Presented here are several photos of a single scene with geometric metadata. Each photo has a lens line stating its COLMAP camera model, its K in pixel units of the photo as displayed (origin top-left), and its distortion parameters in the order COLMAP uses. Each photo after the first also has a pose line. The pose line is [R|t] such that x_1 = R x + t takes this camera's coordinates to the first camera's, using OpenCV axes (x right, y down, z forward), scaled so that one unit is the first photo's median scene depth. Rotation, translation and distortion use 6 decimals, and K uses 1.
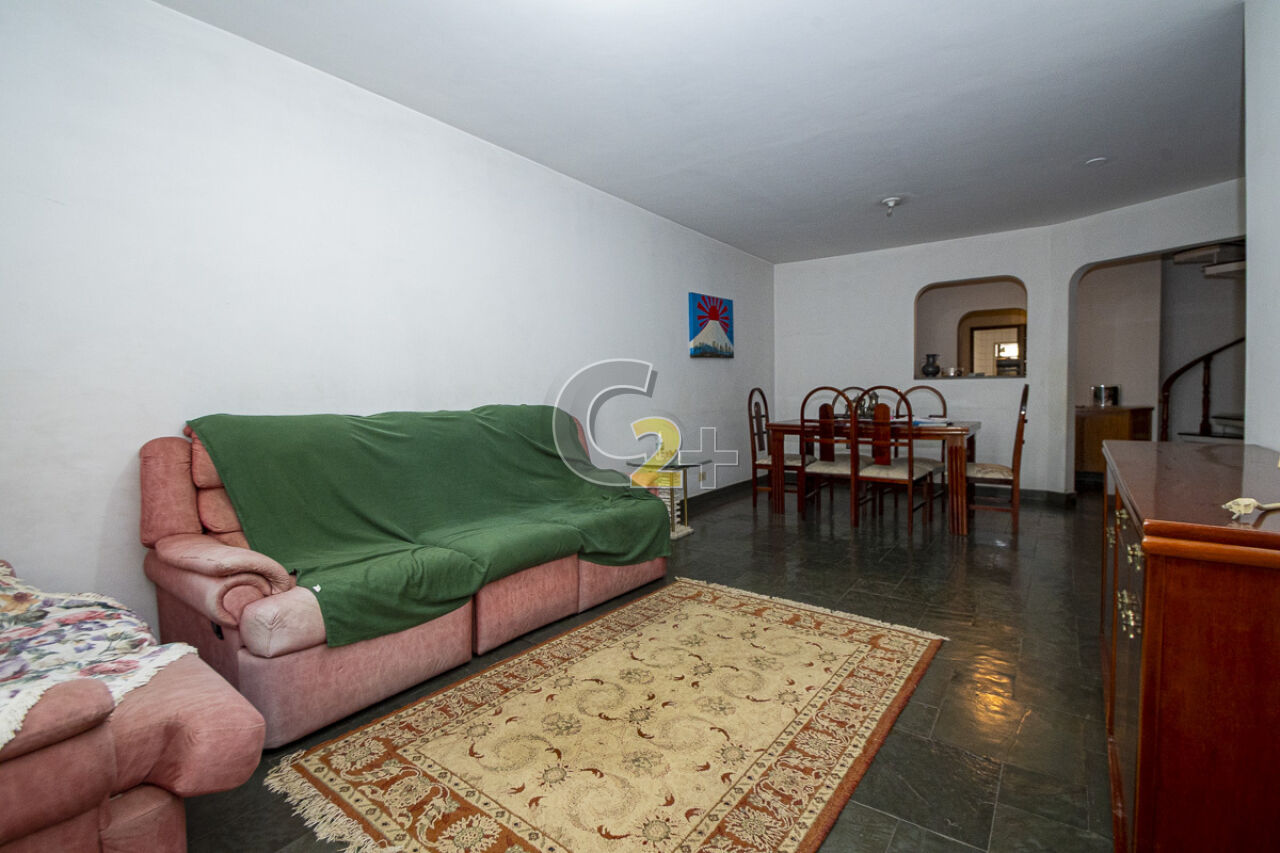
lens RADIAL K [[587.0, 0, 652.8], [0, 587.0, 410.3], [0, 0, 1]] dist [-0.002280, -0.000492]
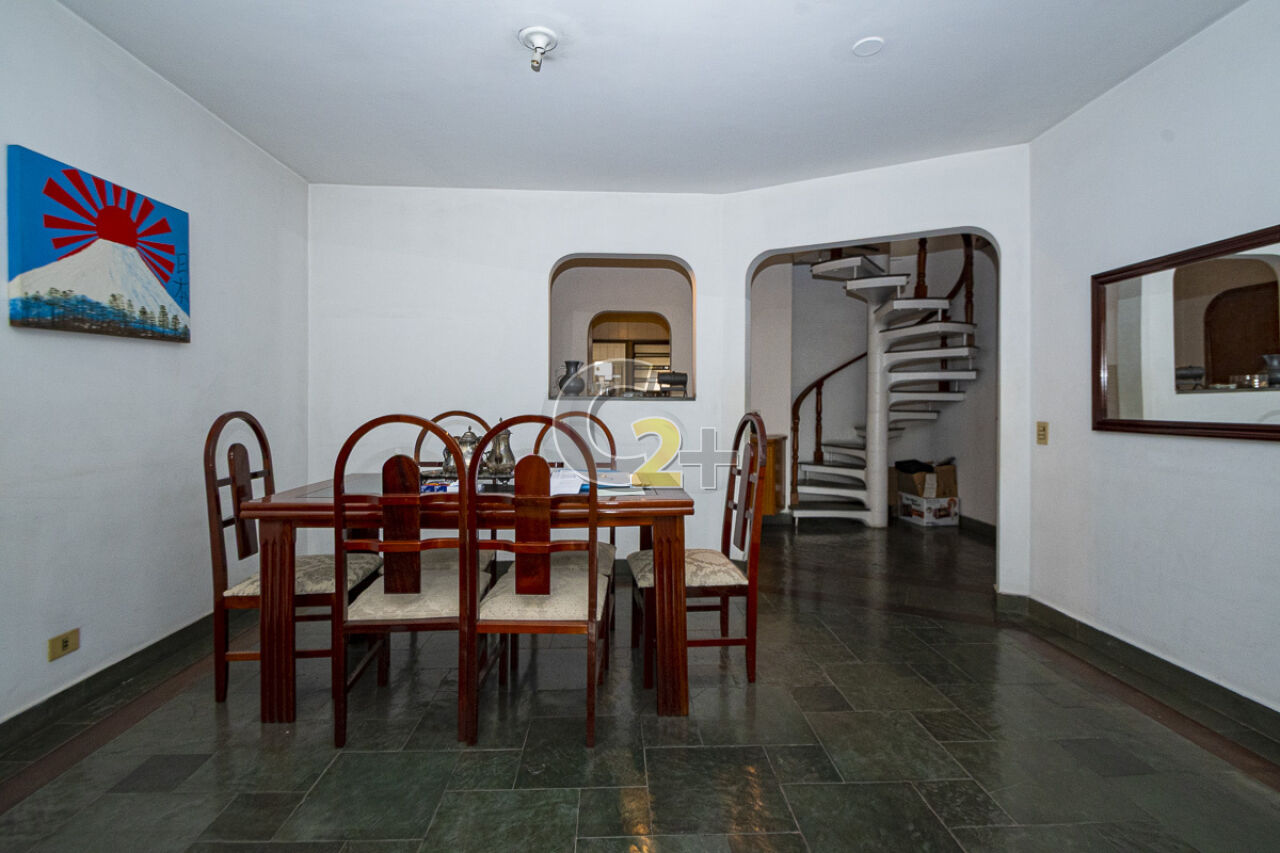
lens RADIAL K [[587.0, 0, 652.8], [0, 587.0, 410.3], [0, 0, 1]] dist [-0.002280, -0.000492]
pose [[0.777489, 0.009642, 0.628822, 0.155357], [0.007717, 0.999661, -0.024870, -0.027665], [-0.628849, 0.024189, 0.777151, 0.507419]]
